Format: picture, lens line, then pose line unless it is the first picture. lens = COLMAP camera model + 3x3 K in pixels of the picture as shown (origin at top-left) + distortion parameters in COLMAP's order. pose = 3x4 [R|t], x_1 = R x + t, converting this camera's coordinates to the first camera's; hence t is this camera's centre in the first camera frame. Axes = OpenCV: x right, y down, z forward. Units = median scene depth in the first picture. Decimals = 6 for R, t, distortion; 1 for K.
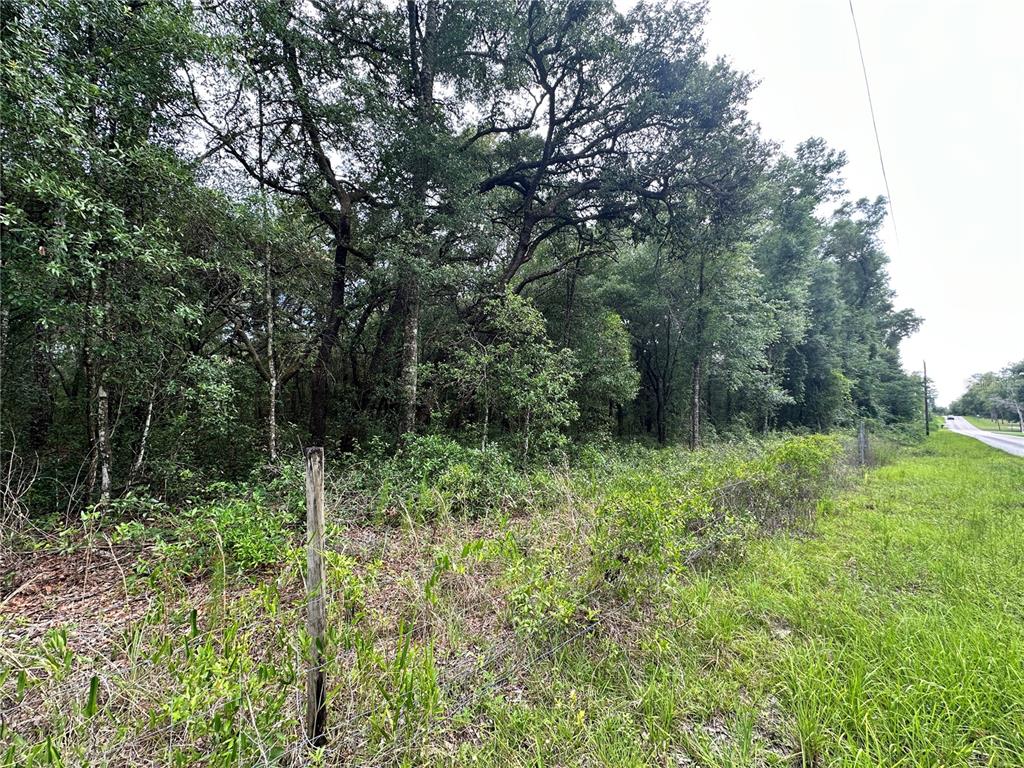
lens RADIAL K [[407.3, 0, 513.8], [0, 407.3, 379.6], [0, 0, 1]] dist [-0.001993, 0.000608]
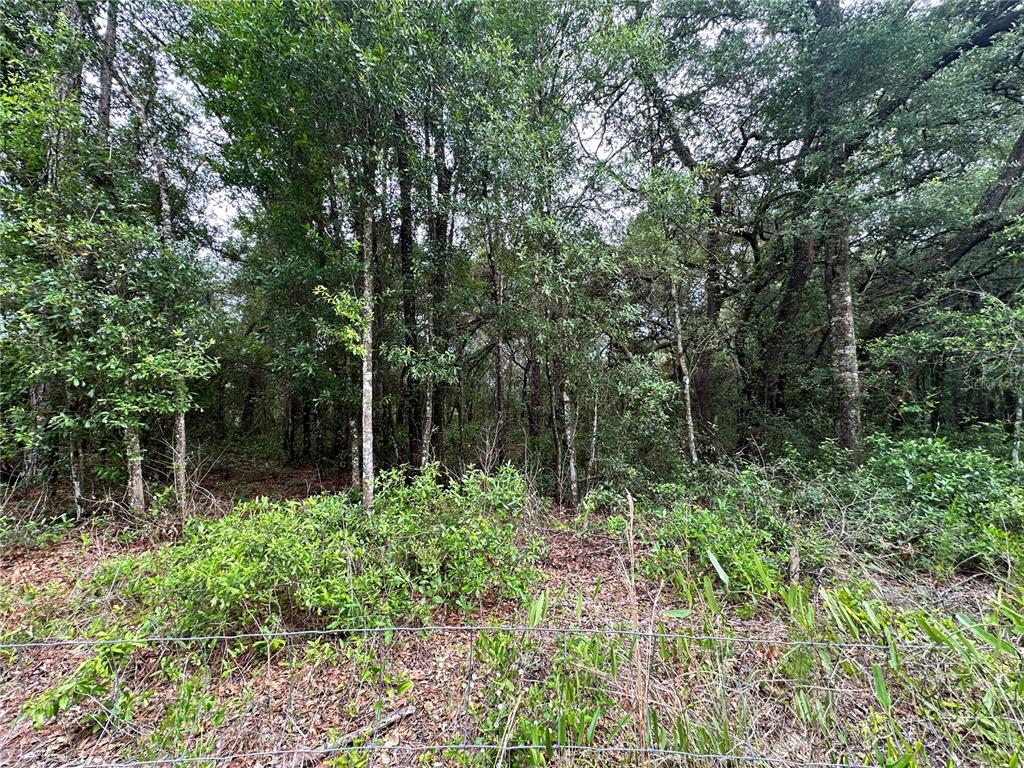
lens RADIAL K [[407.3, 0, 514.2], [0, 407.3, 381.0], [0, 0, 1]] dist [-0.001993, 0.000608]
pose [[0.695538, -0.084127, -0.713547, -0.138695], [0.080006, 0.996014, -0.039444, 0.010086], [0.714021, -0.029653, 0.699496, 0.037775]]
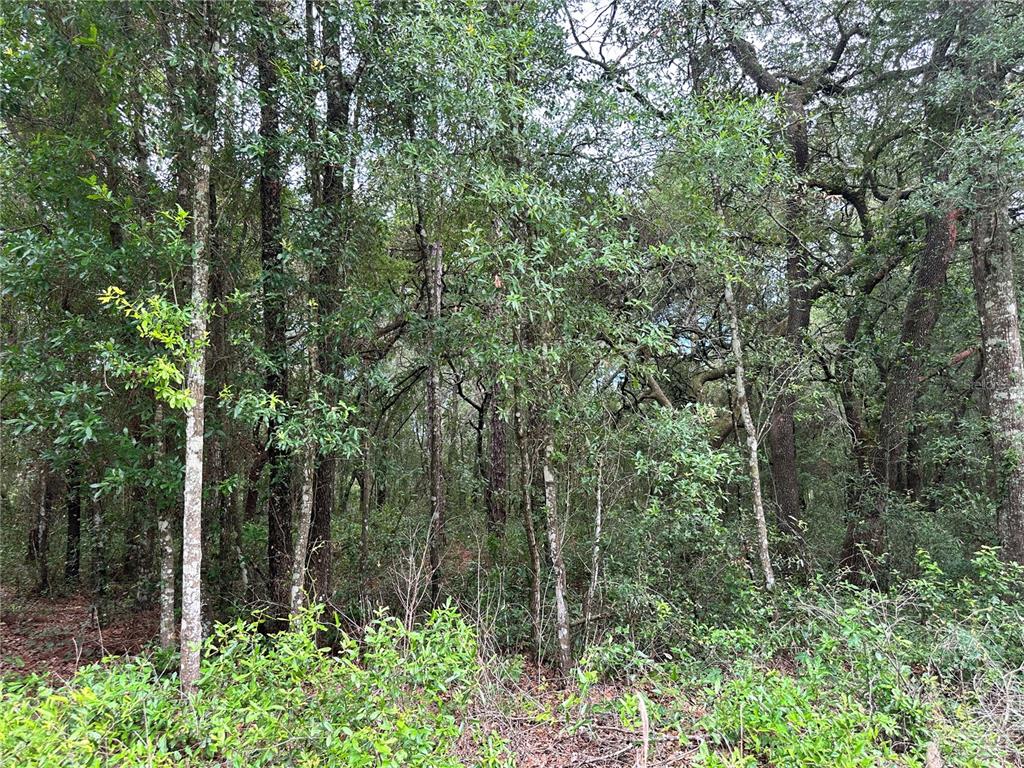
lens RADIAL K [[718.1, 0, 511.8], [0, 718.1, 384.5], [0, 0, 1]] dist [0.046230, -0.051094]
pose [[0.744161, -0.121890, -0.656785, -0.127178], [0.082510, 0.992454, -0.090699, -0.007805], [0.662885, 0.013303, 0.748603, 0.030786]]
